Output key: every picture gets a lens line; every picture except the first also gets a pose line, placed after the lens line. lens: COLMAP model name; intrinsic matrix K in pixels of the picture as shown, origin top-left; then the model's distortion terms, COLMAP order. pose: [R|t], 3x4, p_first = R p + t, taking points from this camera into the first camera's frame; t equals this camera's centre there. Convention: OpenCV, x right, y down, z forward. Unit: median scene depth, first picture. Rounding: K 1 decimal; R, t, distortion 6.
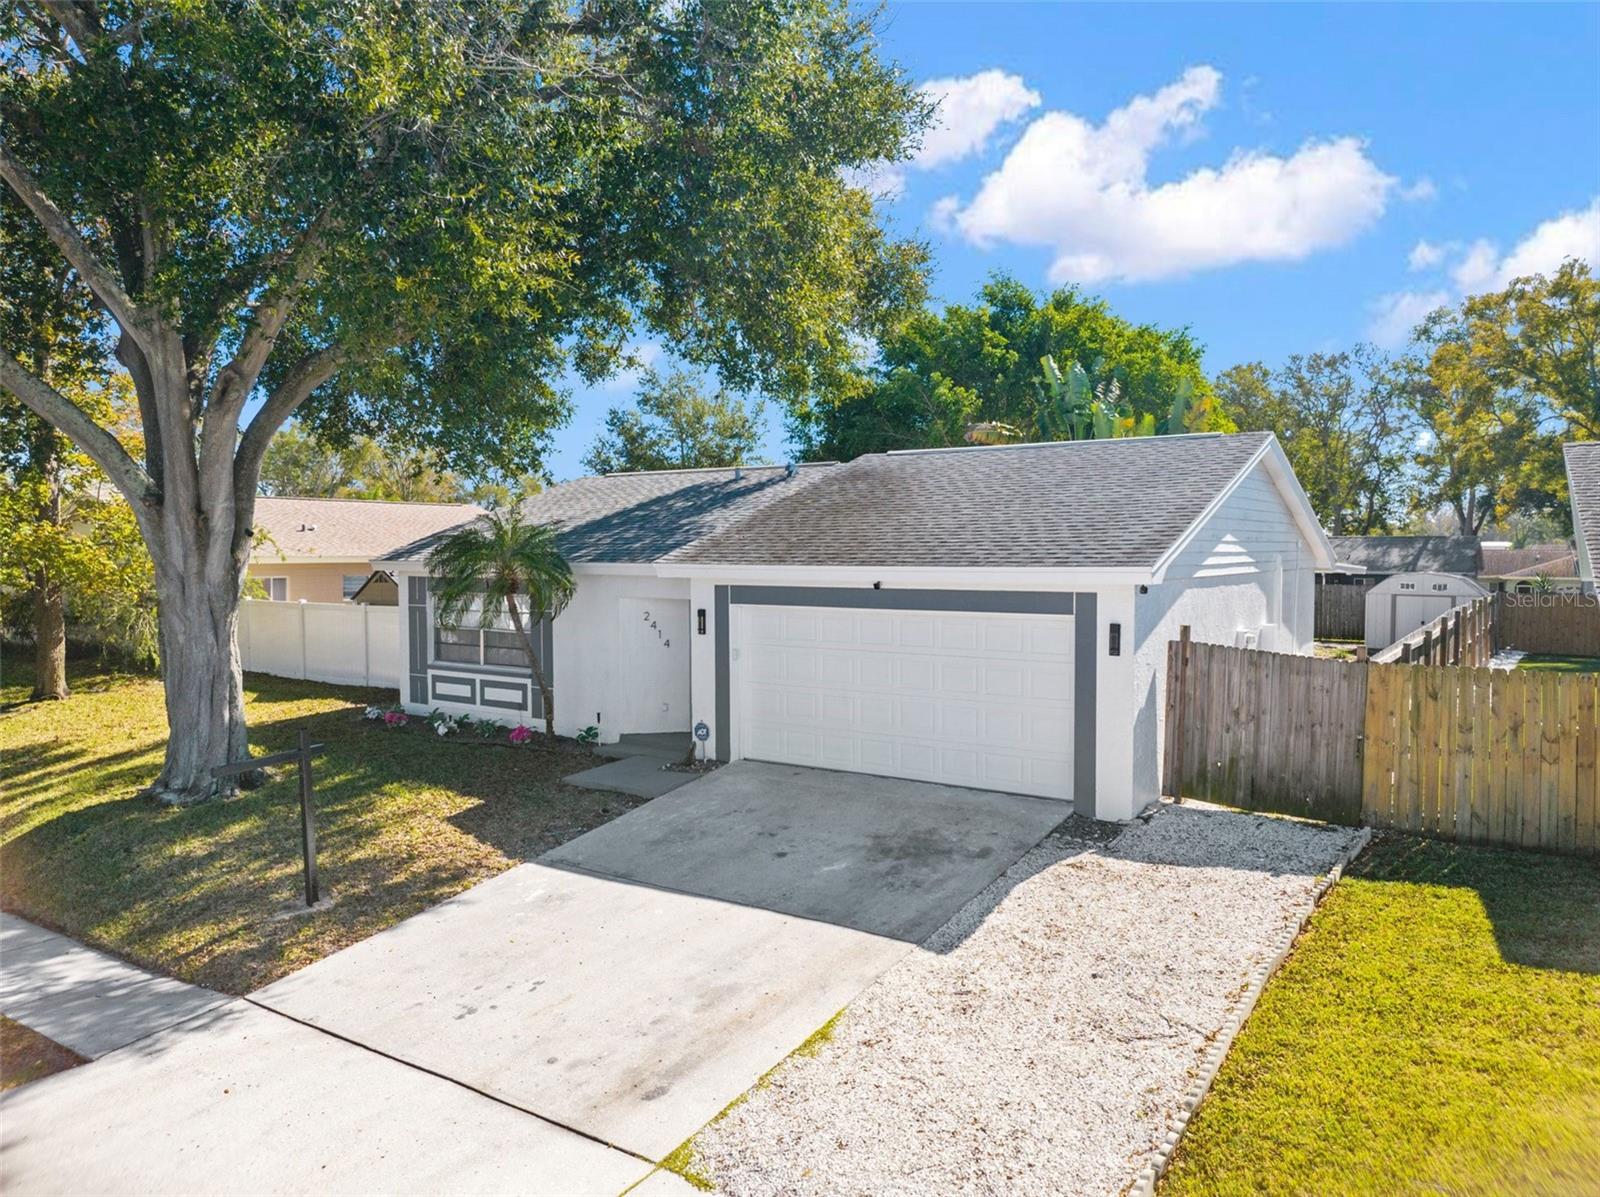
lens RADIAL K [[1139.8, 0, 800.0], [0, 1139.8, 598.5], [0, 0, 1]] dist [-0.045461, 0.009157]
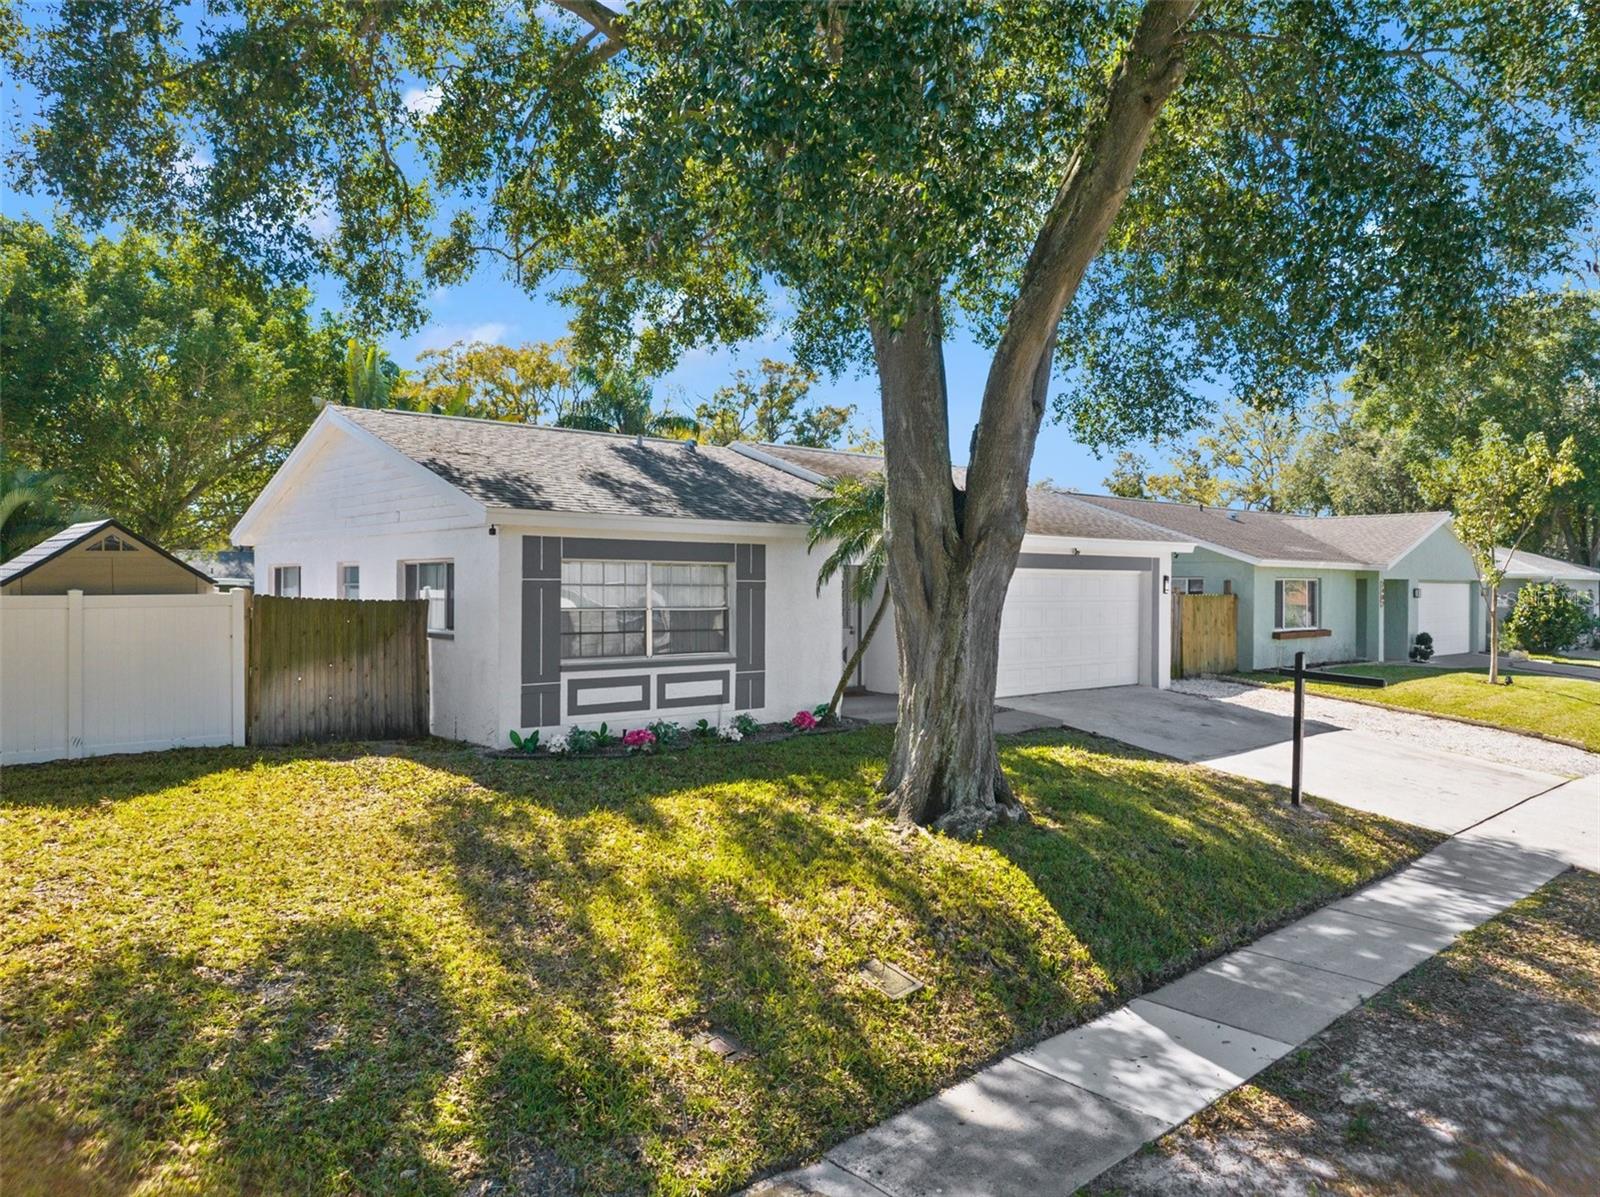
lens RADIAL K [[1139.8, 0, 800.0], [0, 1139.8, 598.5], [0, 0, 1]] dist [-0.045461, 0.009157]
pose [[0.233731, -0.005352, 0.972287, -1.537347], [0.039861, 0.999197, -0.004082, 0.042308], [-0.971484, 0.039711, 0.233756, 1.122615]]
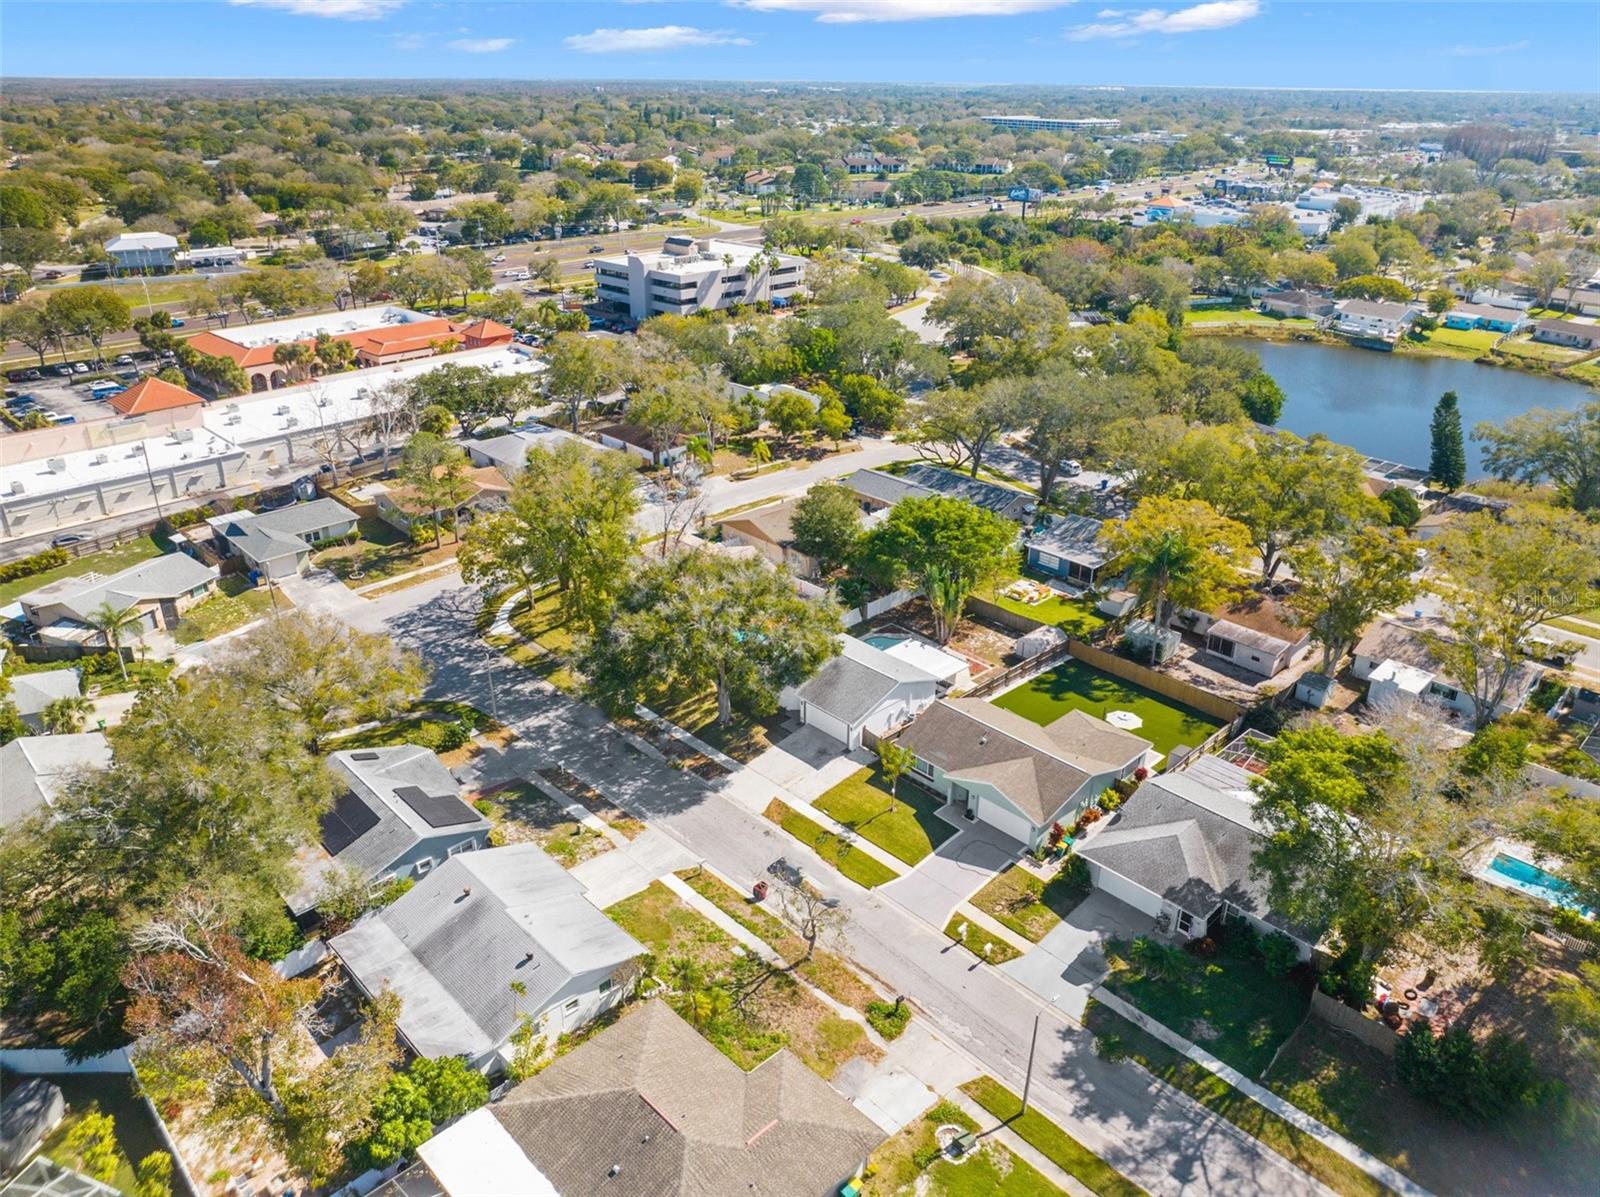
lens RADIAL K [[1139.8, 0, 800.0], [0, 1139.8, 598.5], [0, 0, 1]] dist [-0.045461, 0.009157]
pose [[0.977792, 0.090836, -0.188867, 1.284503], [-0.011998, 0.923973, 0.382269, -3.619629], [0.209232, -0.371514, 0.904544, -5.536673]]
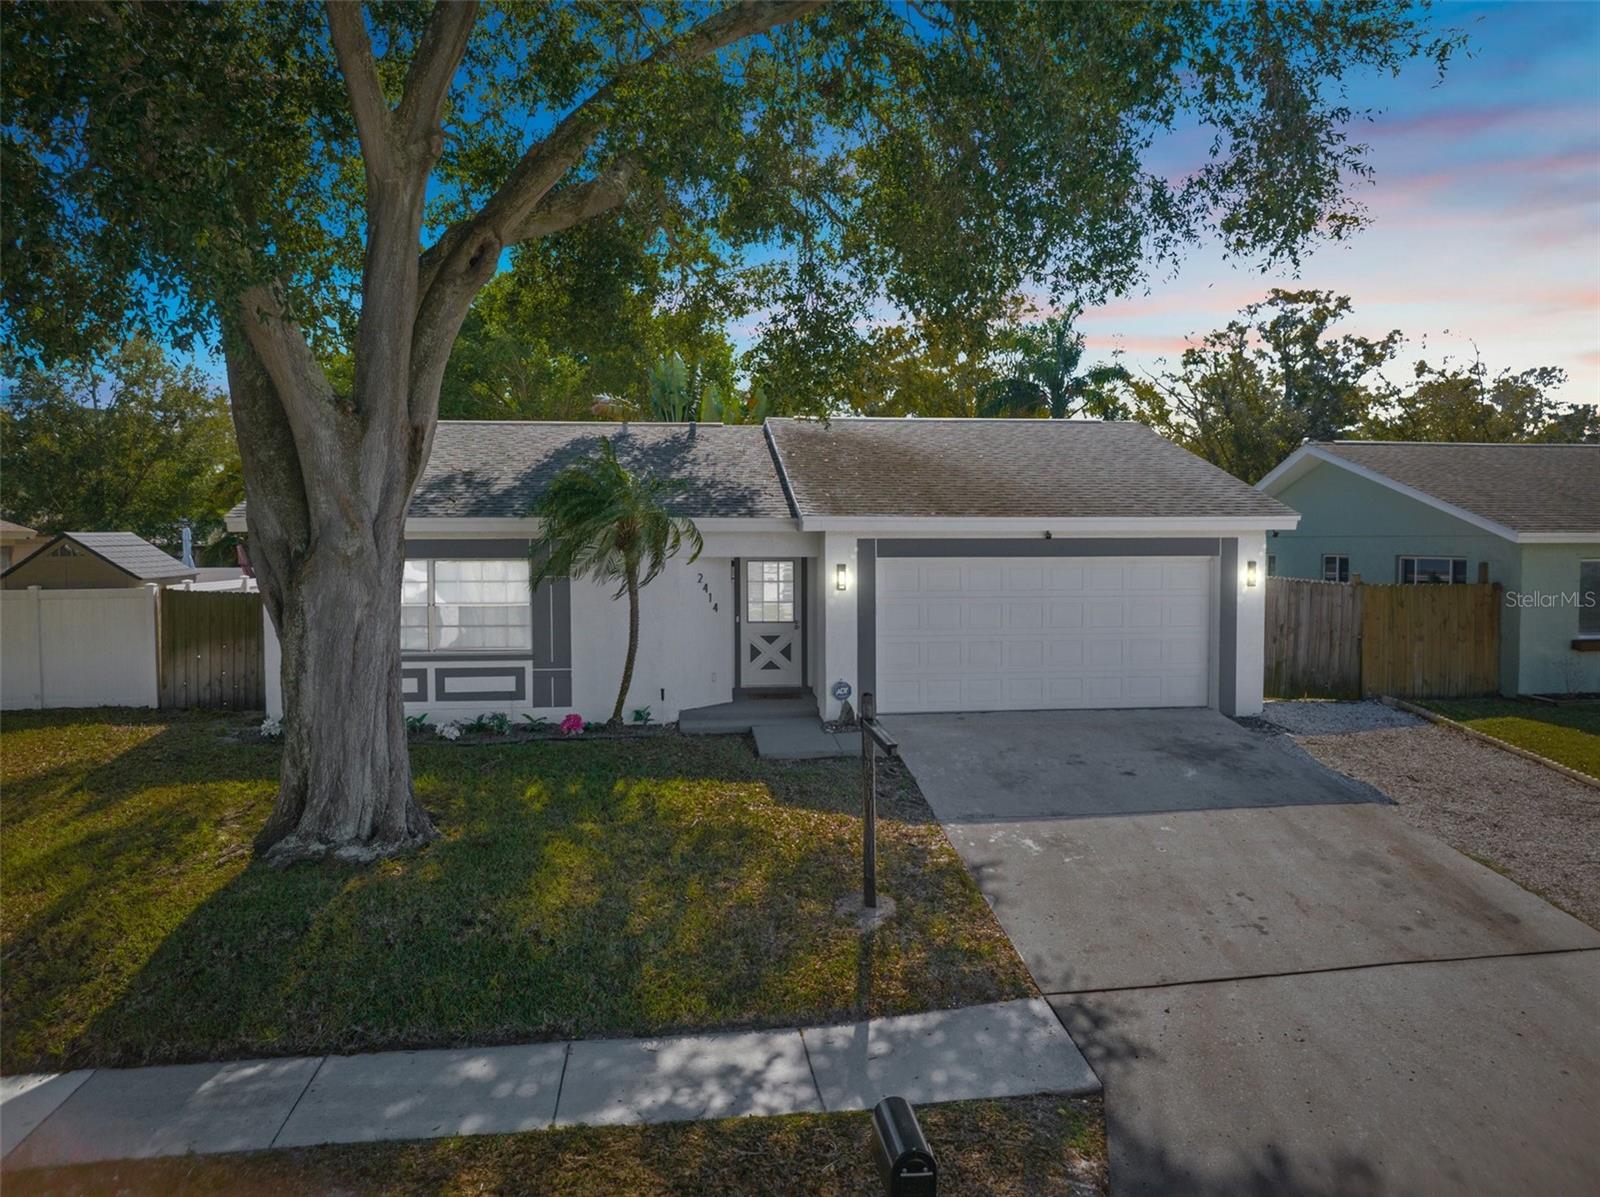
lens RADIAL K [[1139.8, 0, 800.0], [0, 1139.8, 598.5], [0, 0, 1]] dist [-0.045461, 0.009157]
pose [[0.745791, -0.032264, 0.665398, -0.947038], [0.030648, 0.999431, 0.014110, 0.030117], [-0.665475, 0.009870, 0.746355, 0.378676]]
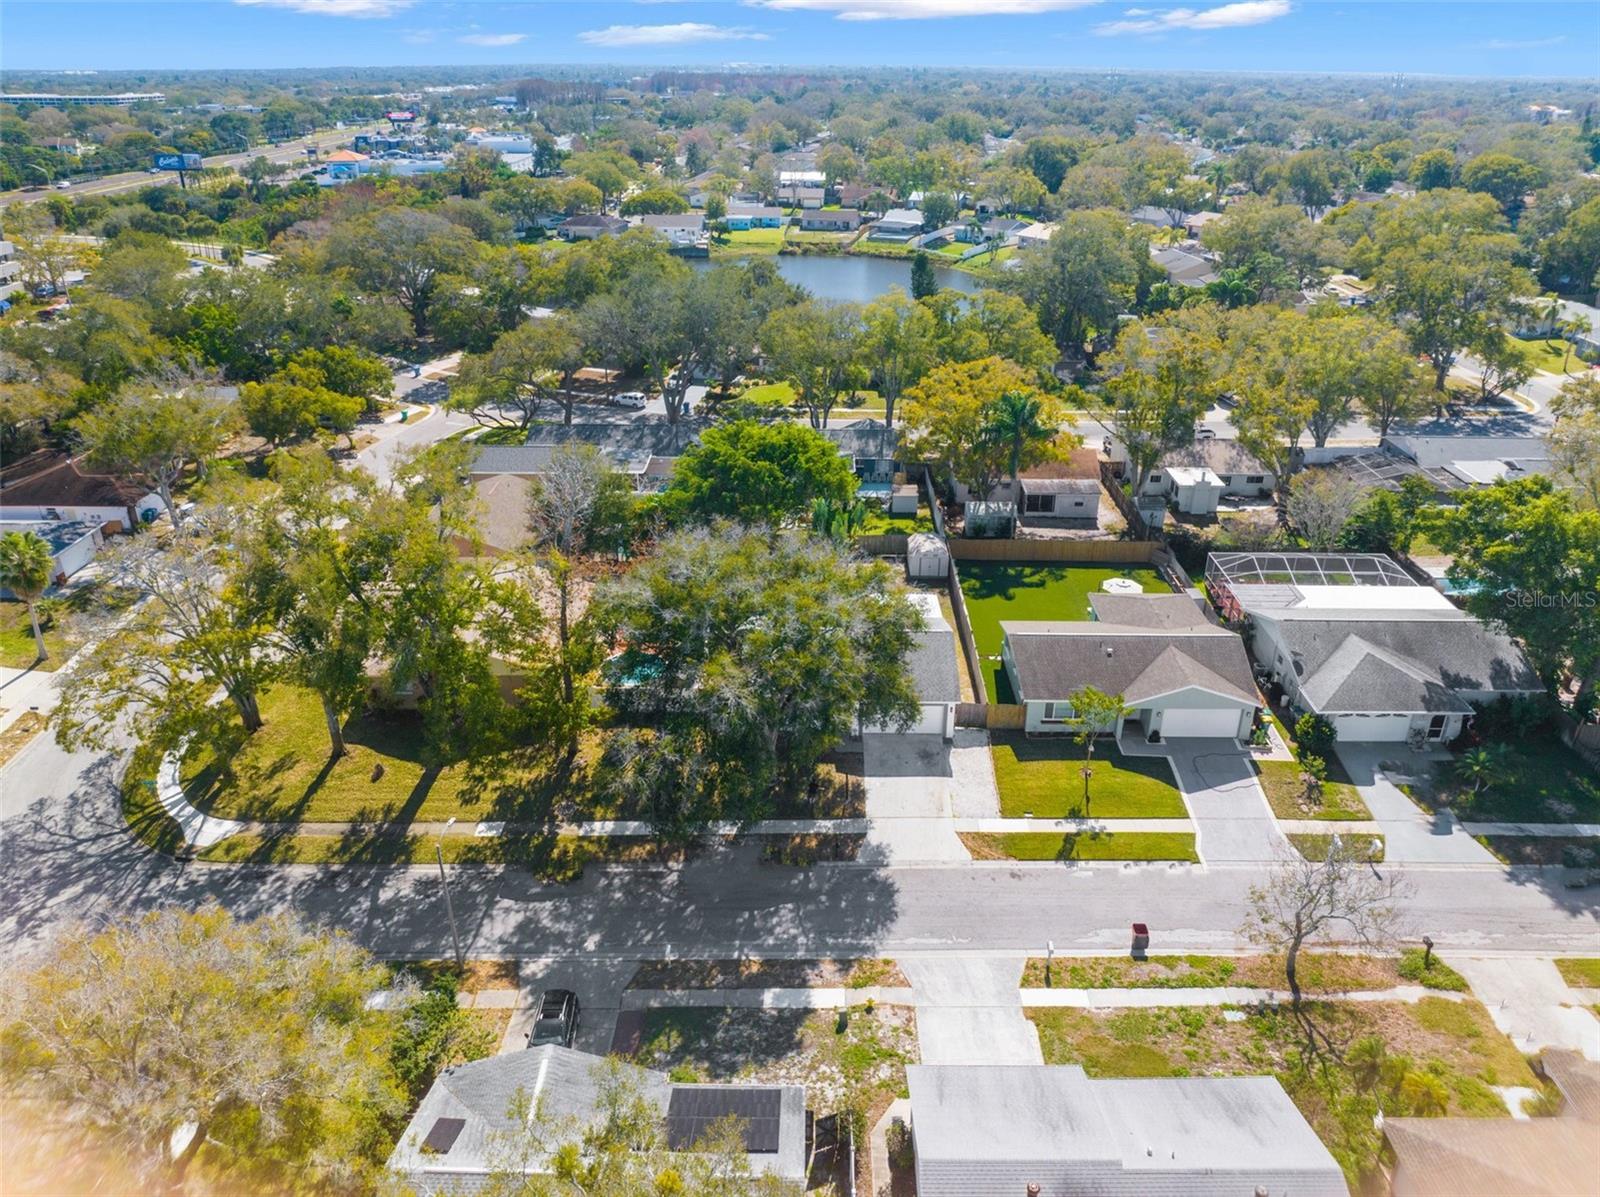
lens RADIAL K [[1139.8, 0, 800.0], [0, 1139.8, 598.5], [0, 0, 1]] dist [-0.045461, 0.009157]
pose [[0.830685, -0.239836, 0.502435, -2.988753], [0.024958, 0.917589, 0.396745, -2.671362], [-0.556183, -0.317031, 0.768213, -2.675495]]
